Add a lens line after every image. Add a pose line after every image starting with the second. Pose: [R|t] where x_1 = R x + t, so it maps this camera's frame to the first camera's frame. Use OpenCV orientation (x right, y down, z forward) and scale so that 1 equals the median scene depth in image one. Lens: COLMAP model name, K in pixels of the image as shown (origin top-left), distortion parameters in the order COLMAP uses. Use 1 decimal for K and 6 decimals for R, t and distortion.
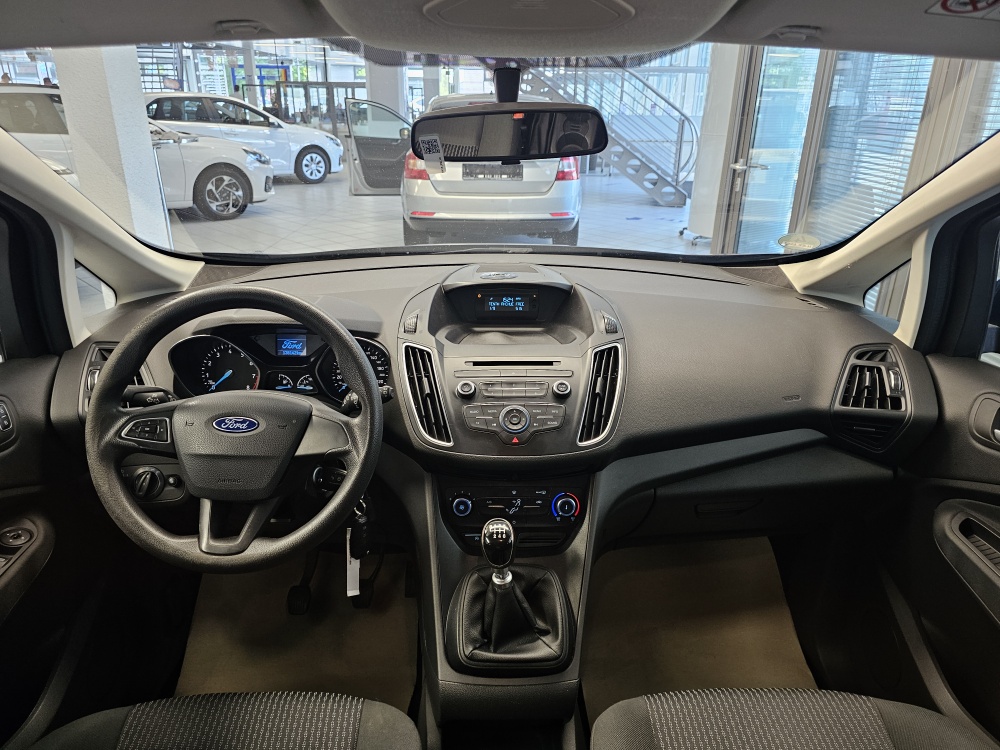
lens RADIAL K [[675.5, 0, 503.4], [0, 675.5, 380.3], [0, 0, 1]] dist [0.053918, -0.057539]
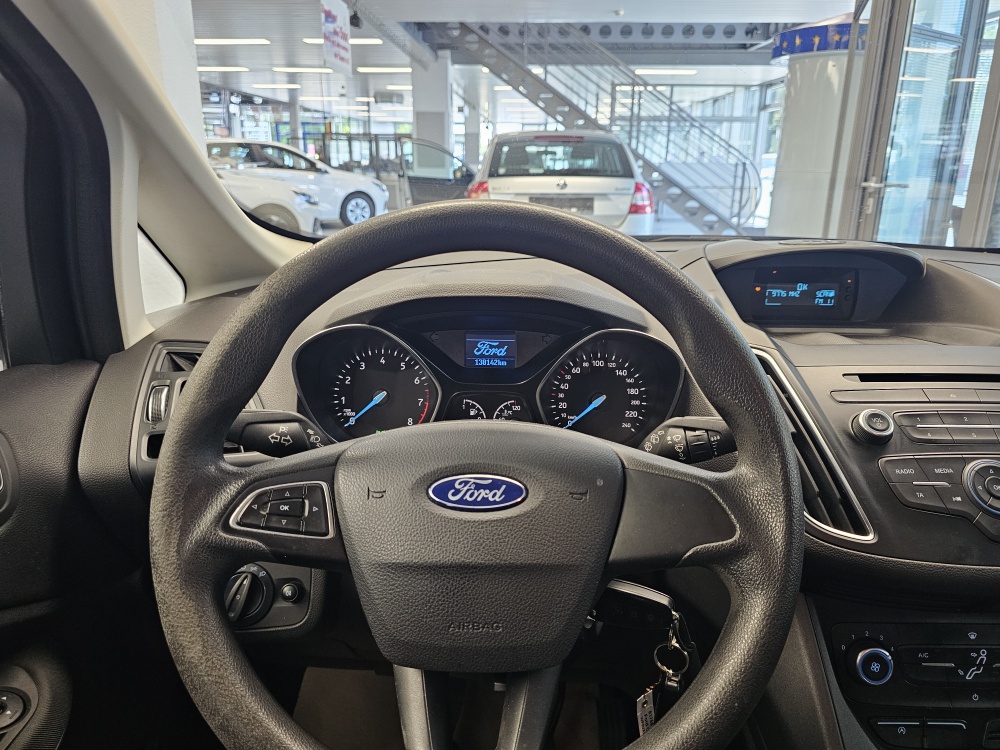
lens RADIAL K [[675.5, 0, 506.5], [0, 675.5, 366.6], [0, 0, 1]] dist [0.053918, -0.057539]
pose [[0.999447, 0.007611, -0.032381, -0.282743], [-0.010661, 0.995413, -0.095074, 0.018654], [0.031509, 0.095367, 0.994943, 0.428703]]
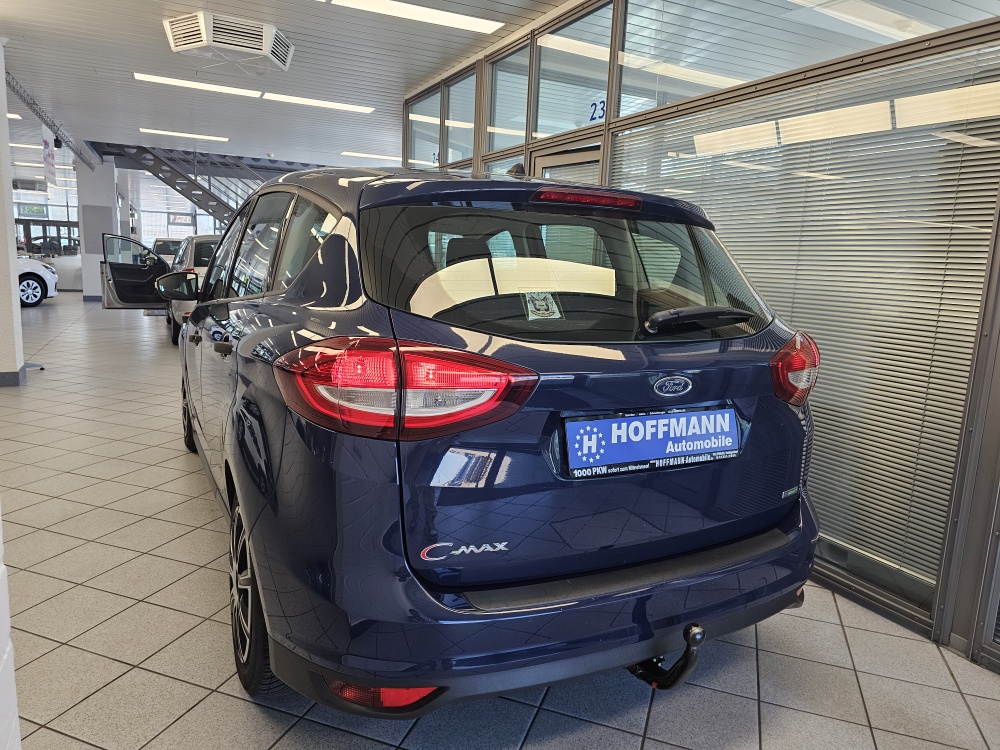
lens RADIAL K [[675.5, 0, 493.0], [0, 675.5, 370.3], [0, 0, 1]] dist [0.053918, -0.057539]
pose [[0.898487, -0.049311, 0.436222, -0.921642], [0.140430, 0.973744, -0.179170, 0.994606], [-0.415934, 0.222241, 0.881821, -2.225091]]
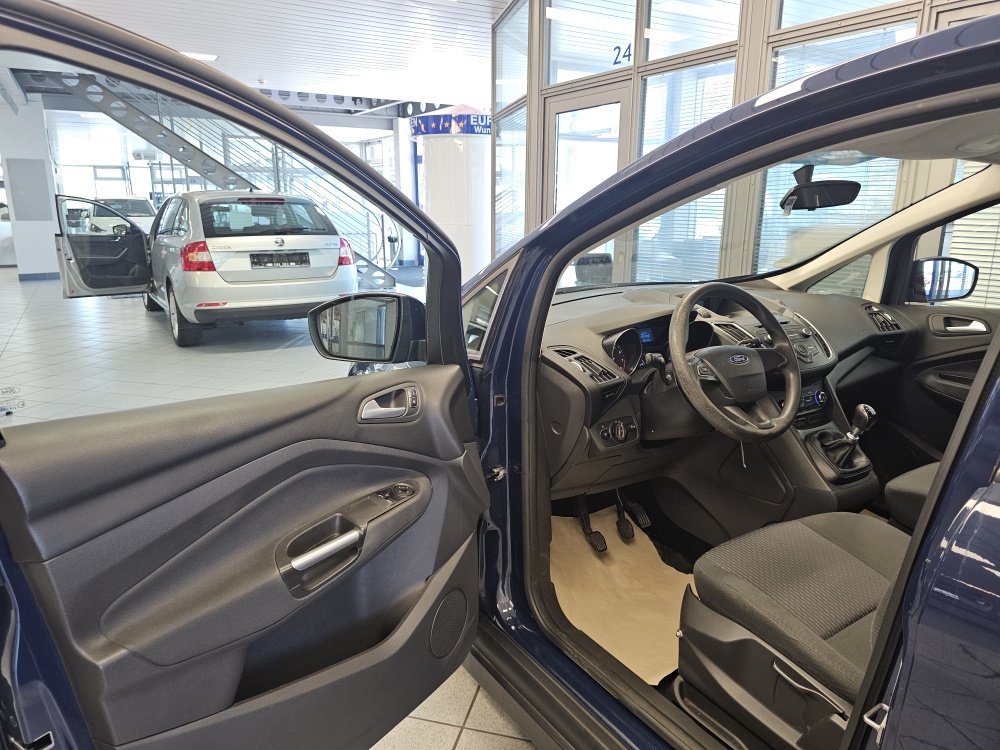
lens RADIAL K [[675.5, 0, 491.4], [0, 675.5, 378.5], [0, 0, 1]] dist [0.053918, -0.057539]
pose [[0.855715, -0.137056, 0.498967, -1.390250], [0.202759, 0.975985, -0.079643, 0.093535], [-0.476068, 0.169321, 0.862954, -0.126482]]
